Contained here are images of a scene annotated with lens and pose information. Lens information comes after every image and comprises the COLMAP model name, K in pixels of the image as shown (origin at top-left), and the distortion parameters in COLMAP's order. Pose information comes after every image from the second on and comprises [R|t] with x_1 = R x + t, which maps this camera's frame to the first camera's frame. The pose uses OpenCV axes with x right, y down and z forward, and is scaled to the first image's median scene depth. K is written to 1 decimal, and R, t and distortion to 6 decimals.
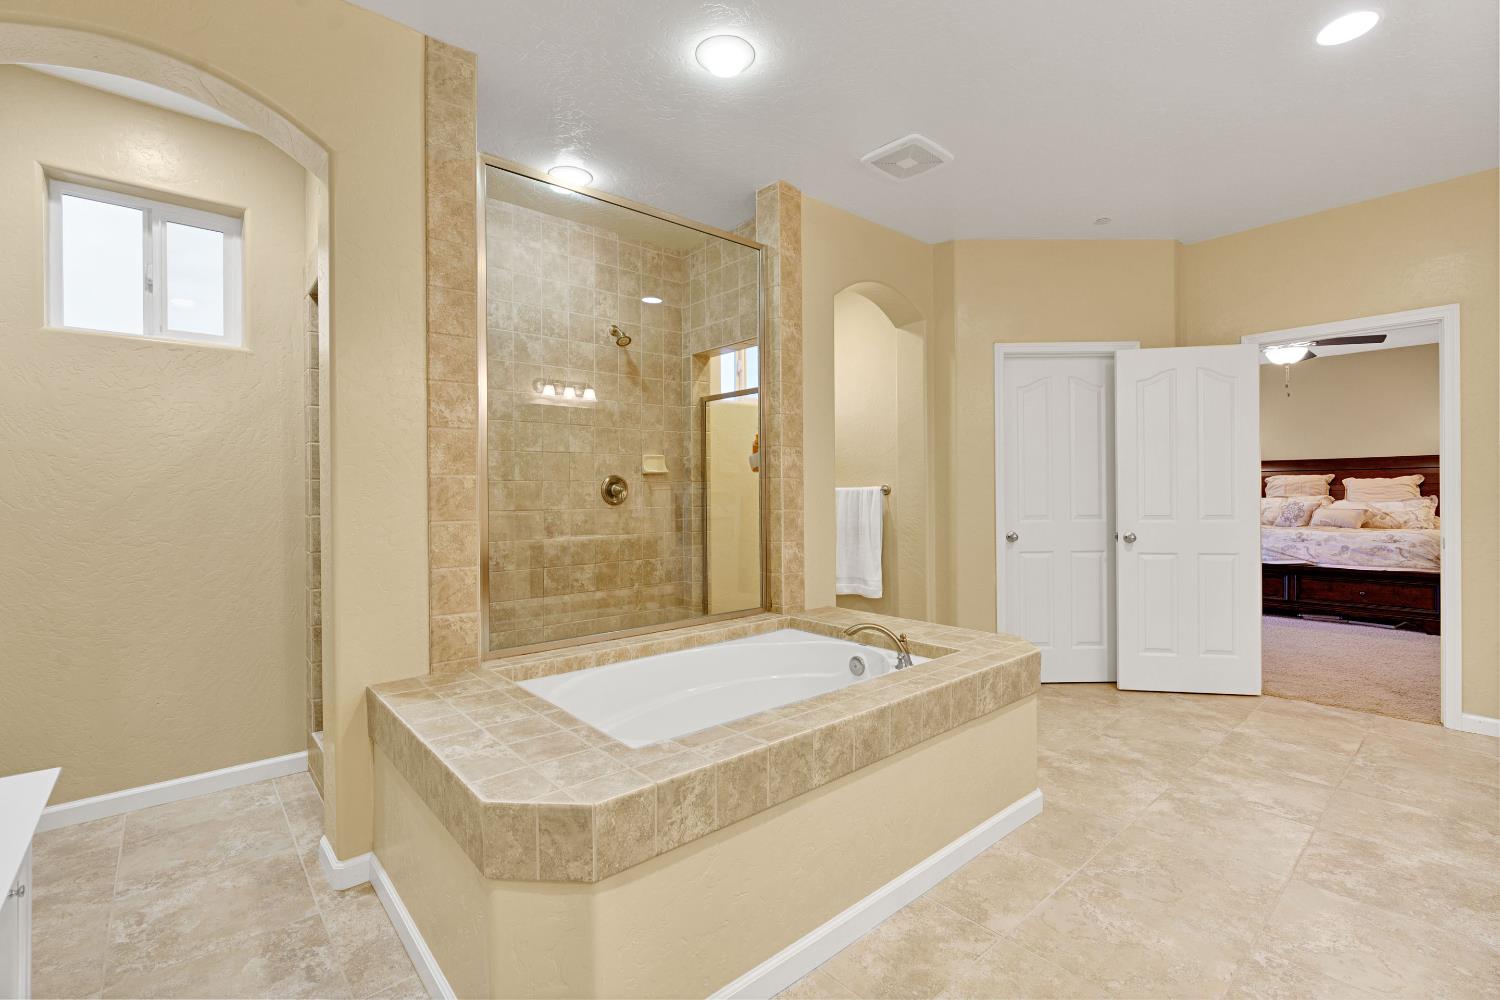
lens RADIAL K [[688.4, 0, 742.2], [0, 688.4, 494.0], [0, 0, 1]] dist [0.005979, 0.001008]
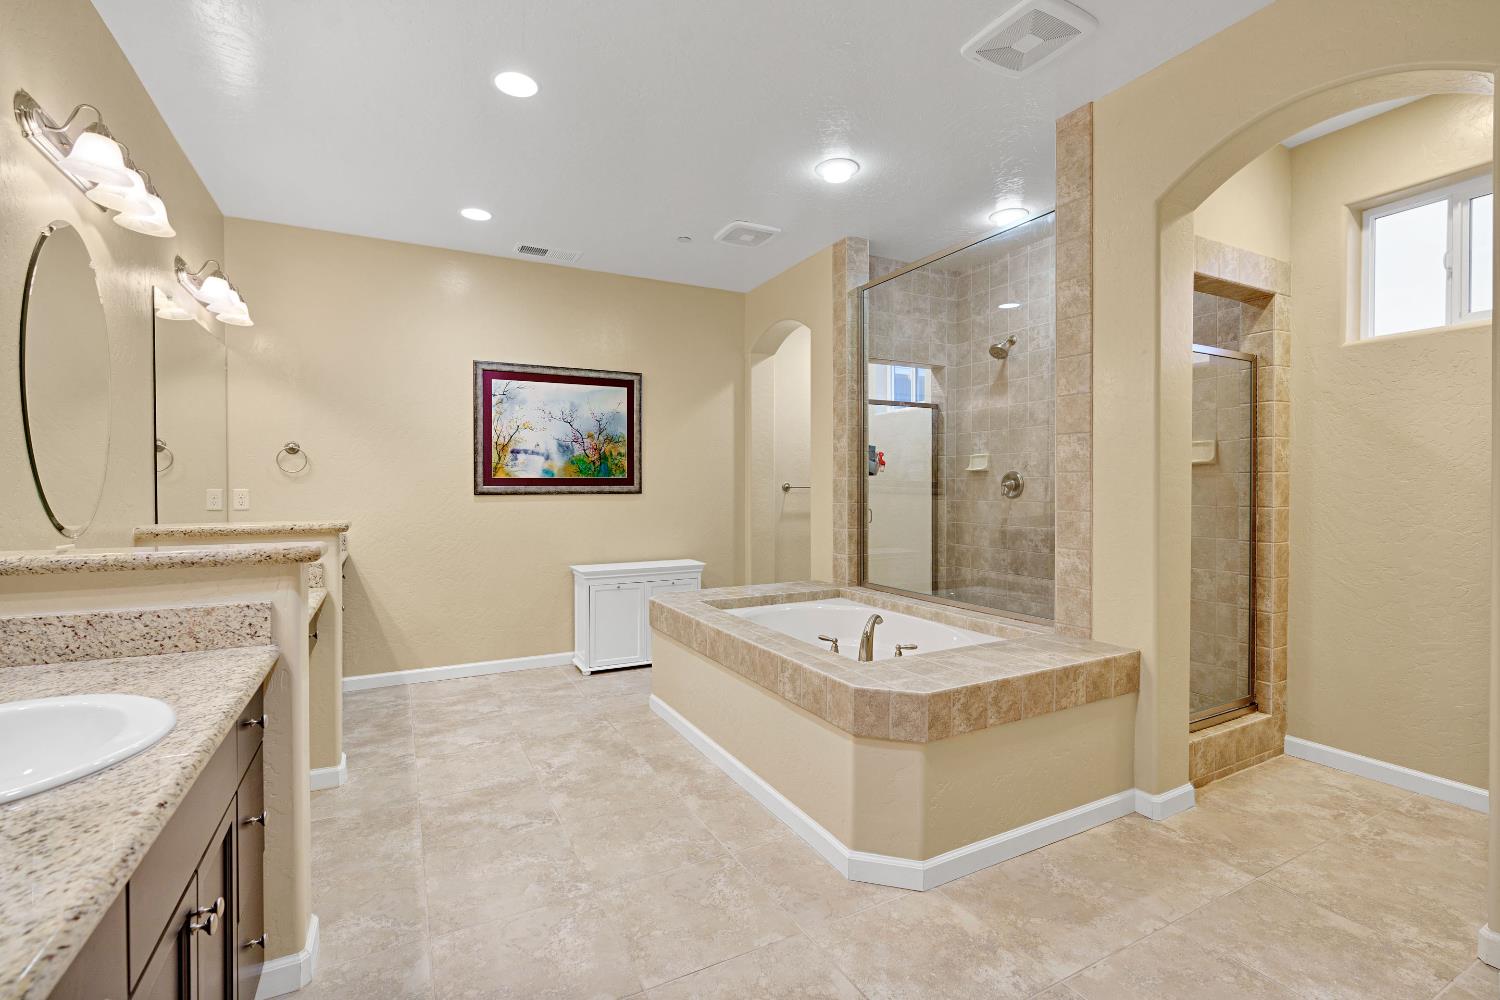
lens RADIAL K [[688.4, 0, 748.5], [0, 688.4, 496.3], [0, 0, 1]] dist [0.005979, 0.001008]
pose [[-0.259606, 0.012921, -0.965628, 1.040115], [0.001322, 0.999914, 0.013024, -0.005506], [0.965714, 0.002105, -0.259601, 0.910869]]
